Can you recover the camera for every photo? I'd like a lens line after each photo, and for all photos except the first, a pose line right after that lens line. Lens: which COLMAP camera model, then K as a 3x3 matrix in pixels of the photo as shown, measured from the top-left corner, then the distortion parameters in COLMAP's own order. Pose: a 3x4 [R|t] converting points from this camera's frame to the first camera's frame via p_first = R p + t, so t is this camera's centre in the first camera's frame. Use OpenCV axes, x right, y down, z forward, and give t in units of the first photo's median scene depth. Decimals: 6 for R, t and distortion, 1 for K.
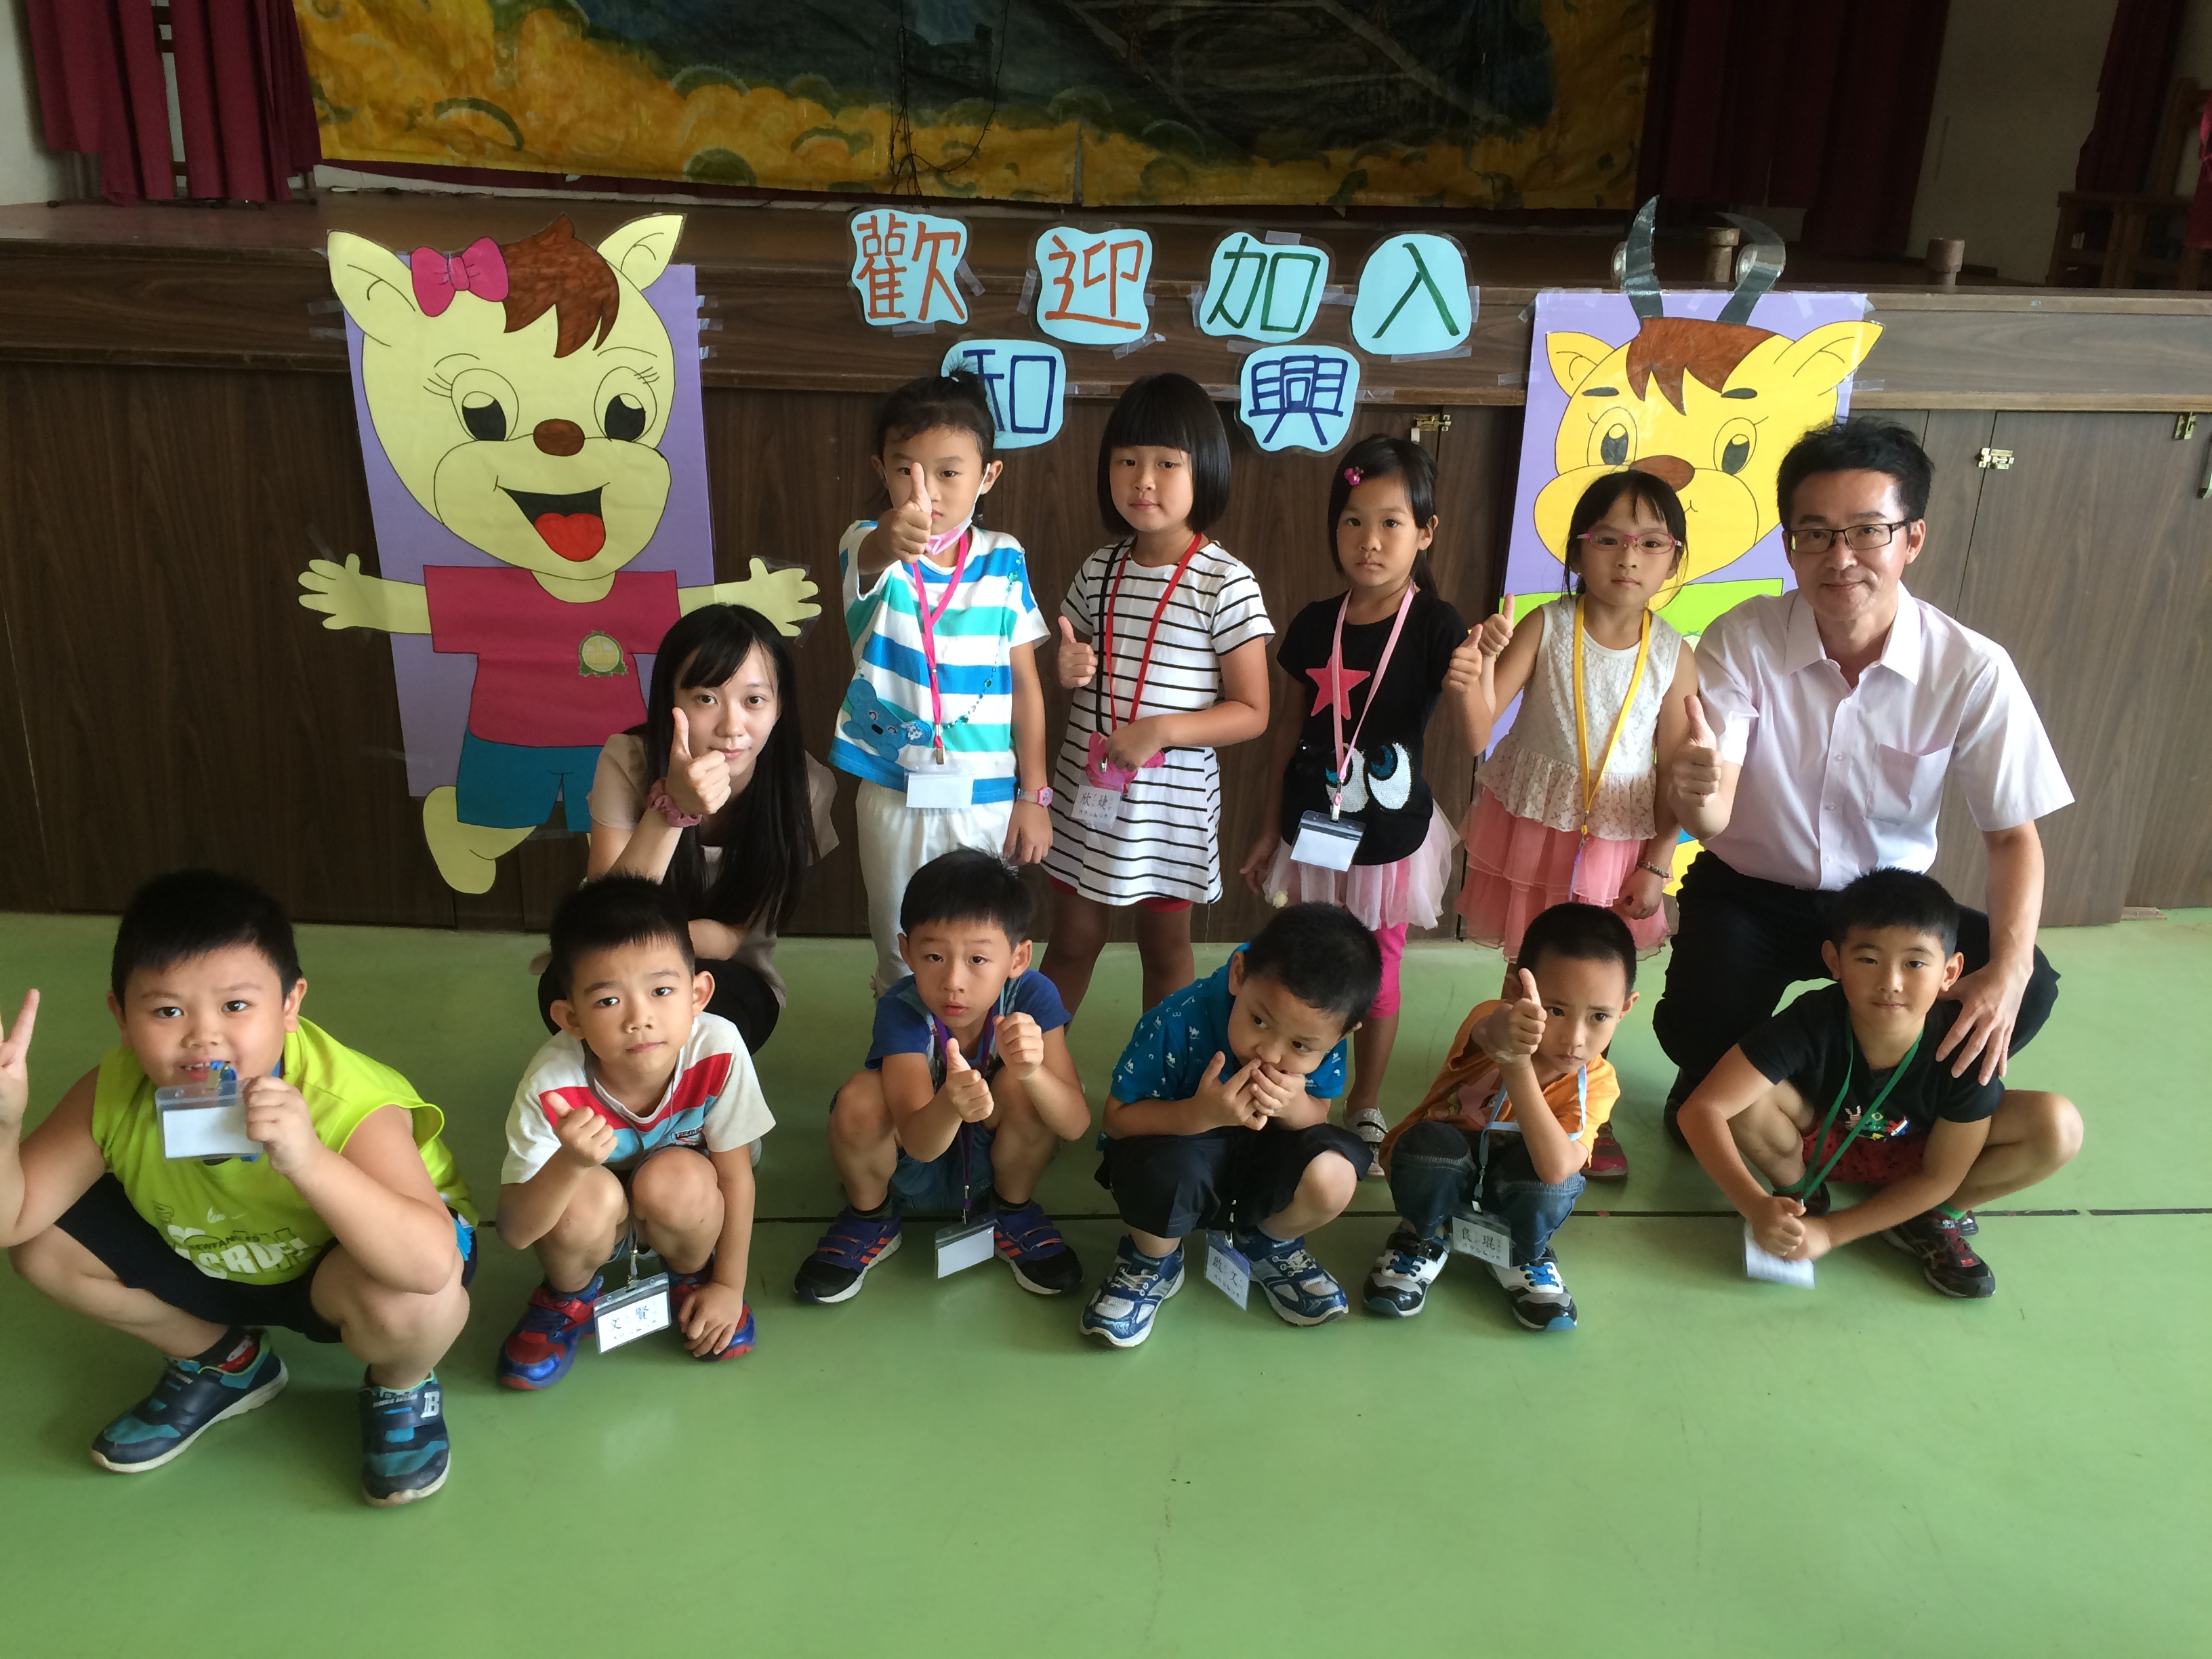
lens RADIAL K [[1888.0, 0, 1095.4], [0, 1888.0, 835.6], [0, 0, 1]] dist [0.076537, -0.102578]
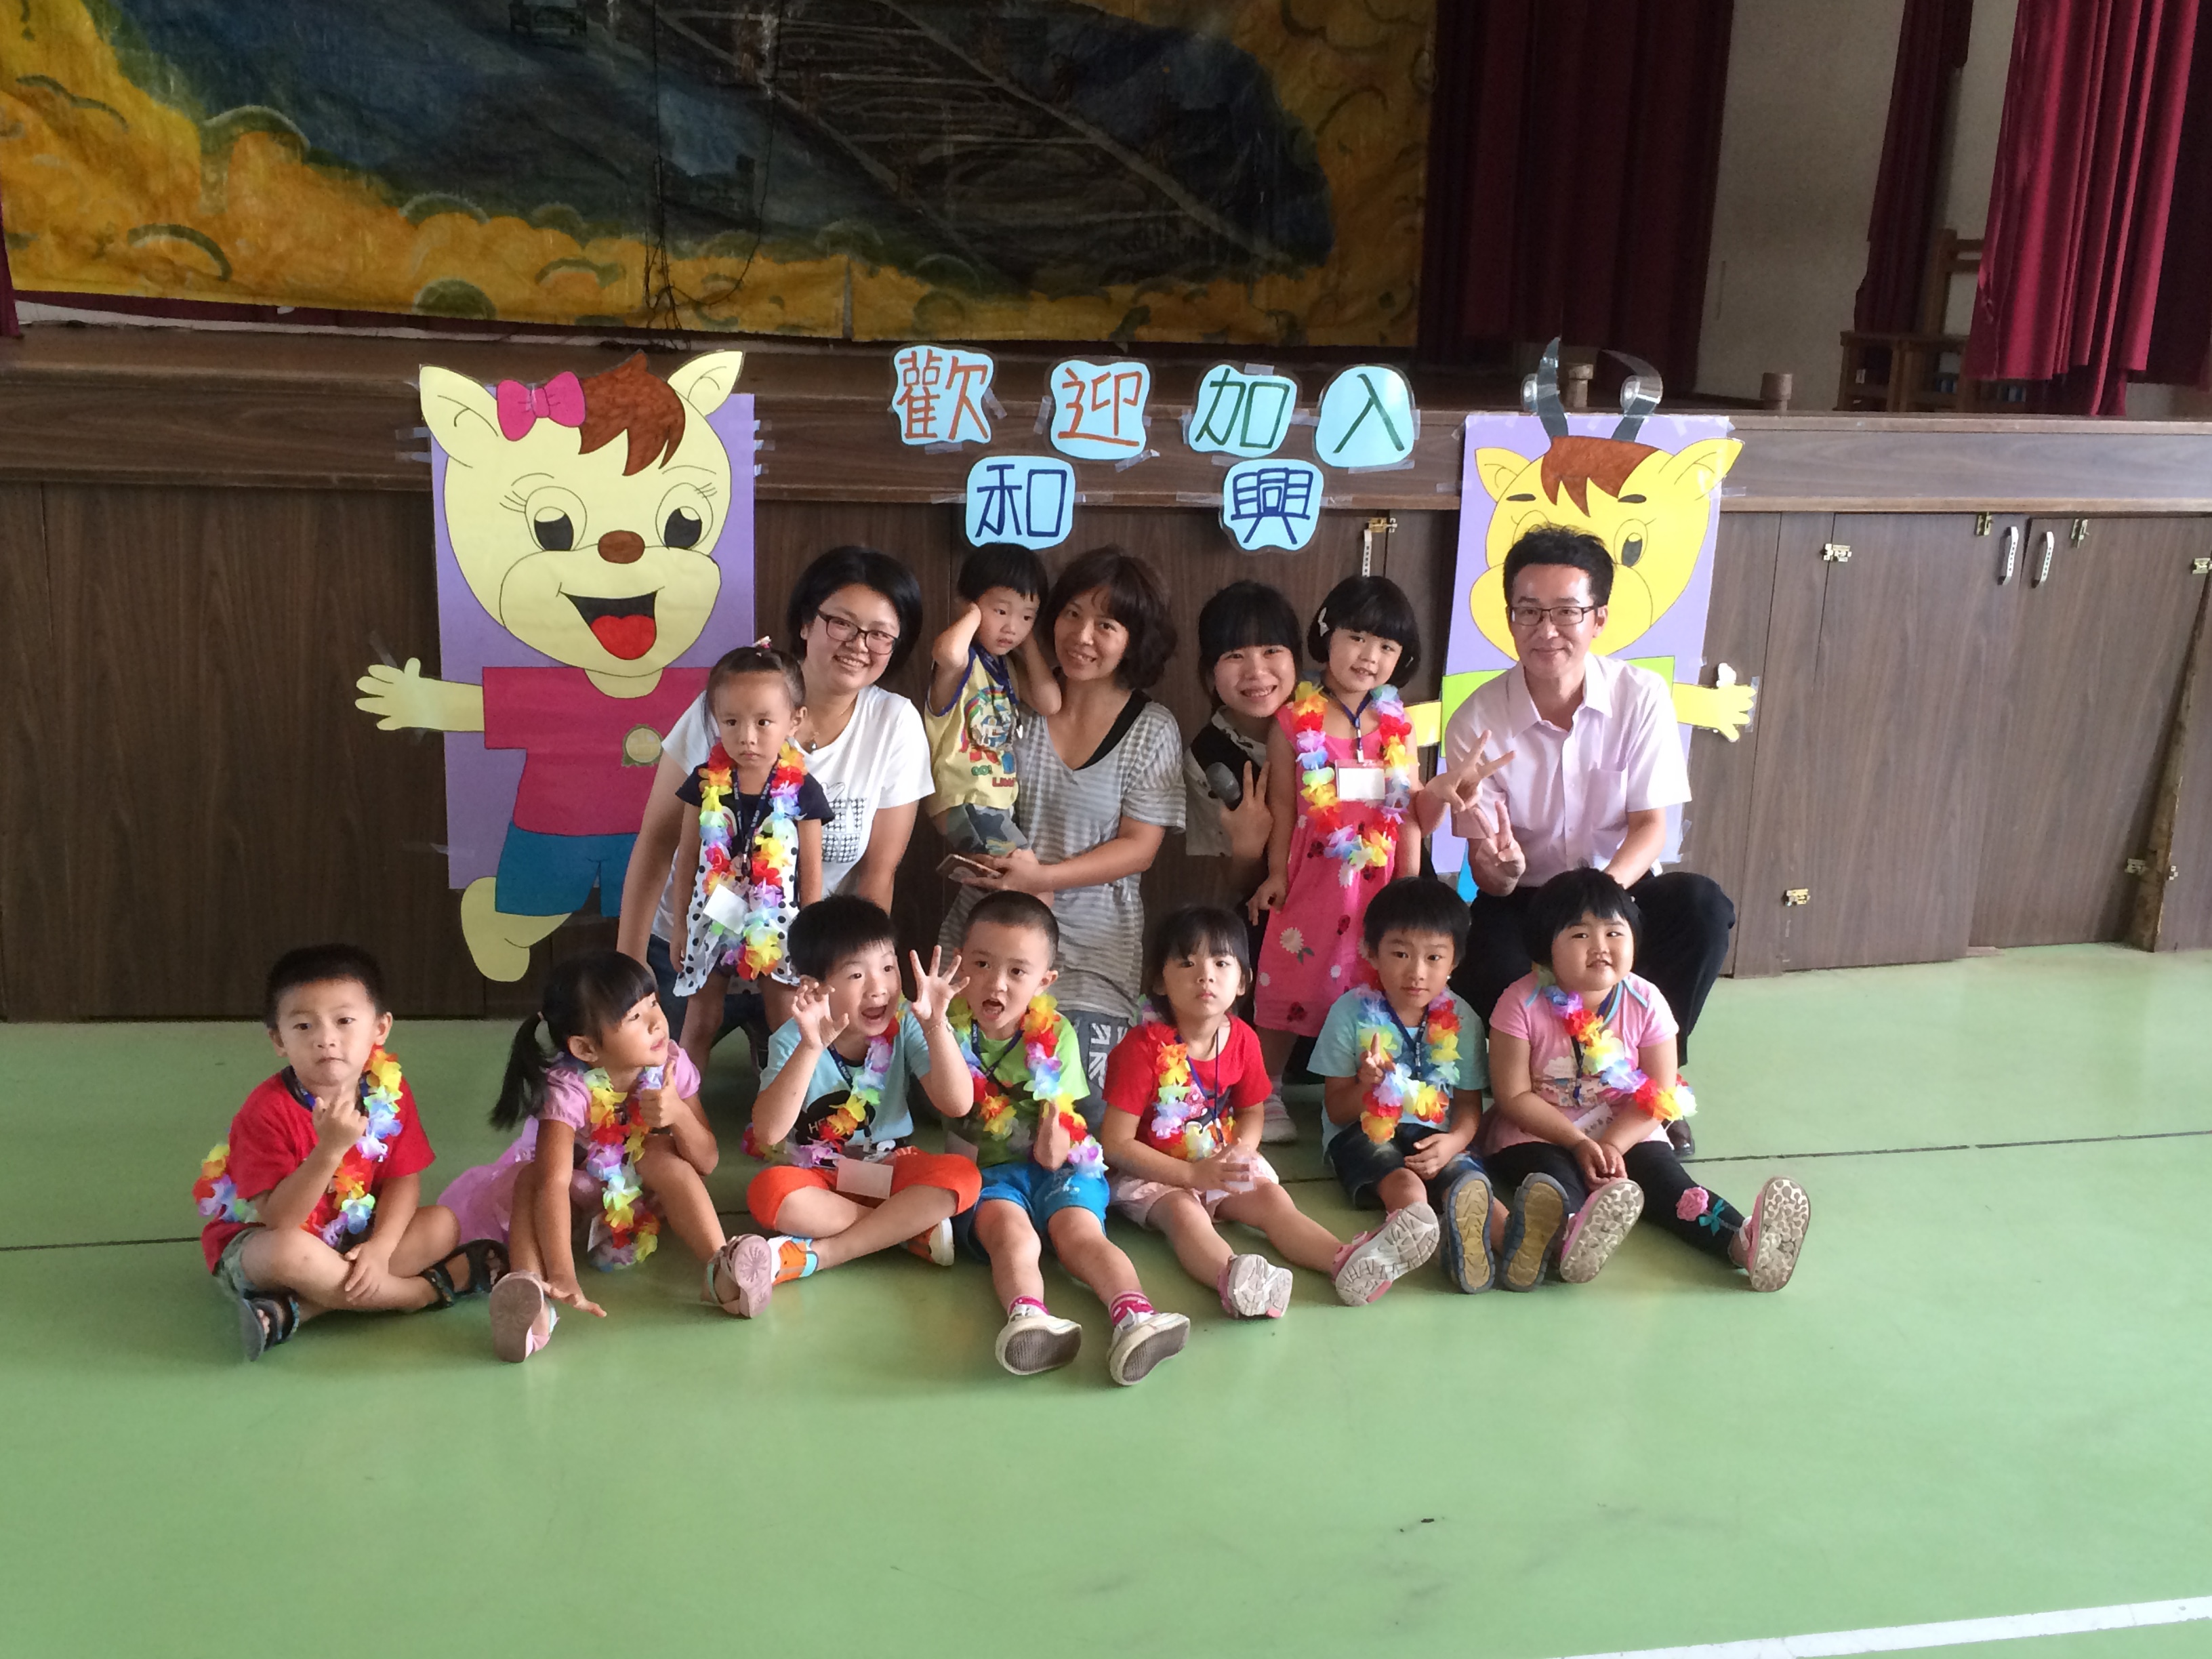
lens RADIAL K [[2271.1, 0, 1117.8], [0, 2271.1, 823.3], [0, 0, 1]] dist [0.041525, 0.000000]
pose [[0.986703, -0.032898, 0.159171, -0.192579], [0.050259, 0.993062, -0.106308, 0.094021], [-0.154569, 0.112894, 0.981511, -0.288225]]
